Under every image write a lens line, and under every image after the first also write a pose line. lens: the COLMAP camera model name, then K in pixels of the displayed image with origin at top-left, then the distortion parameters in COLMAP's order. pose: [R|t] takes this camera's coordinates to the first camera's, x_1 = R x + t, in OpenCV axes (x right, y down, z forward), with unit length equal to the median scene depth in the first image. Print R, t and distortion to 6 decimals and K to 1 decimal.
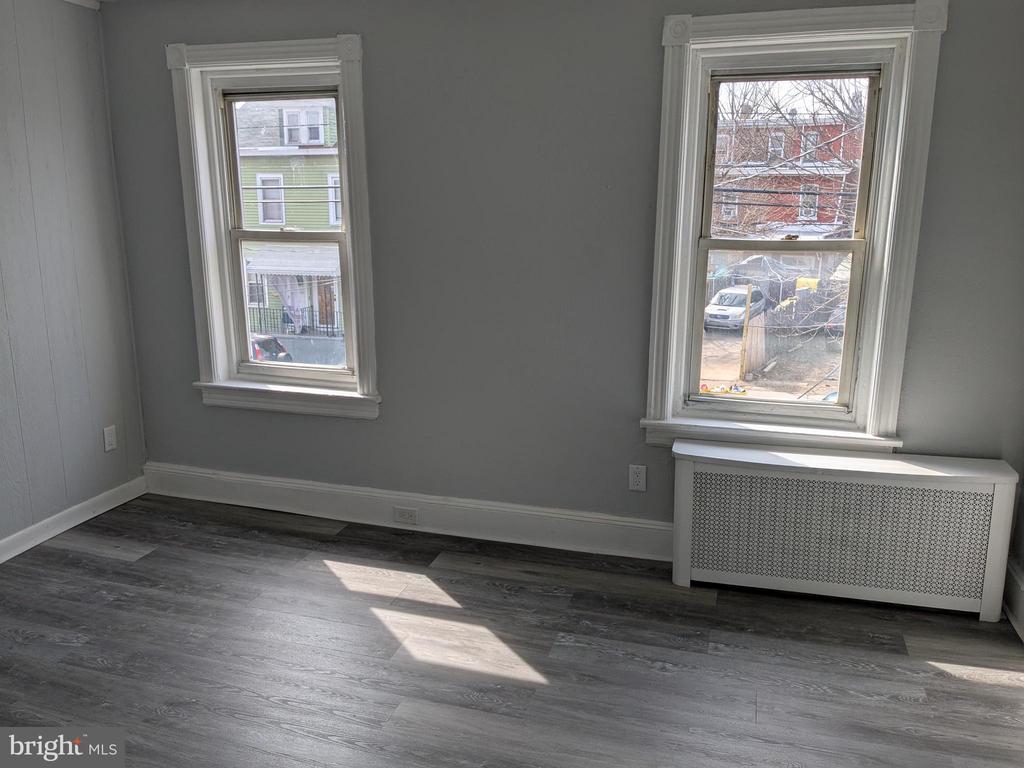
lens RADIAL K [[812.5, 0, 504.7], [0, 812.5, 387.1], [0, 0, 1]] dist [0.025041, -0.050725]
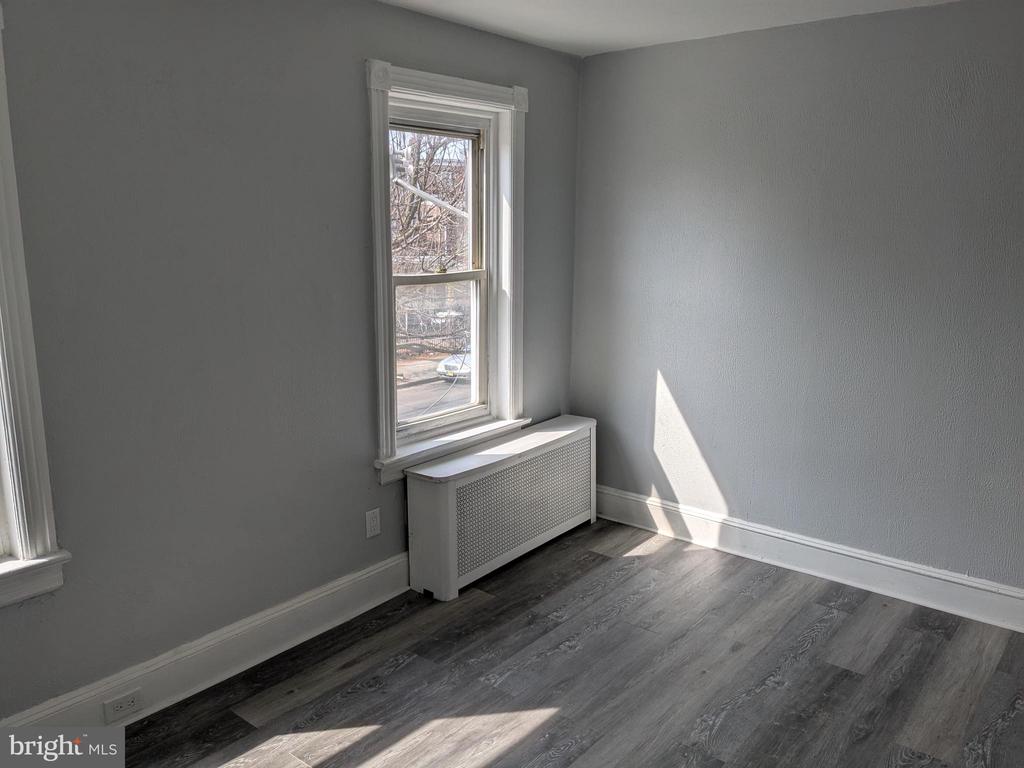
lens RADIAL K [[812.5, 0, 510.7], [0, 812.5, 384.3], [0, 0, 1]] dist [0.025041, -0.050725]
pose [[0.369255, -0.180392, 0.911652, -0.696750], [0.207455, 0.972226, 0.108351, -0.132826], [-0.905877, 0.149118, 0.396422, 0.485084]]
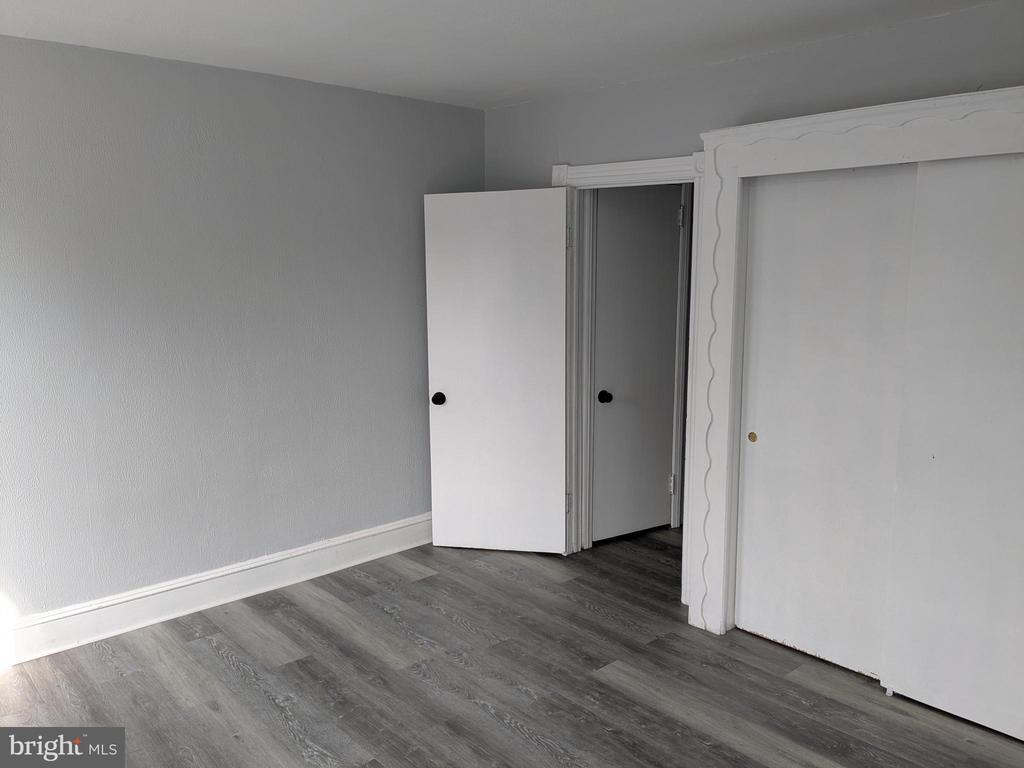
lens RADIAL K [[812.5, 0, 516.7], [0, 812.5, 383.0], [0, 0, 1]] dist [0.025041, -0.050725]
pose [[-0.857615, -0.070899, 0.509382, -0.499631], [0.126880, 0.930669, 0.343156, -0.276101], [-0.498395, 0.358926, -0.789161, 1.099627]]
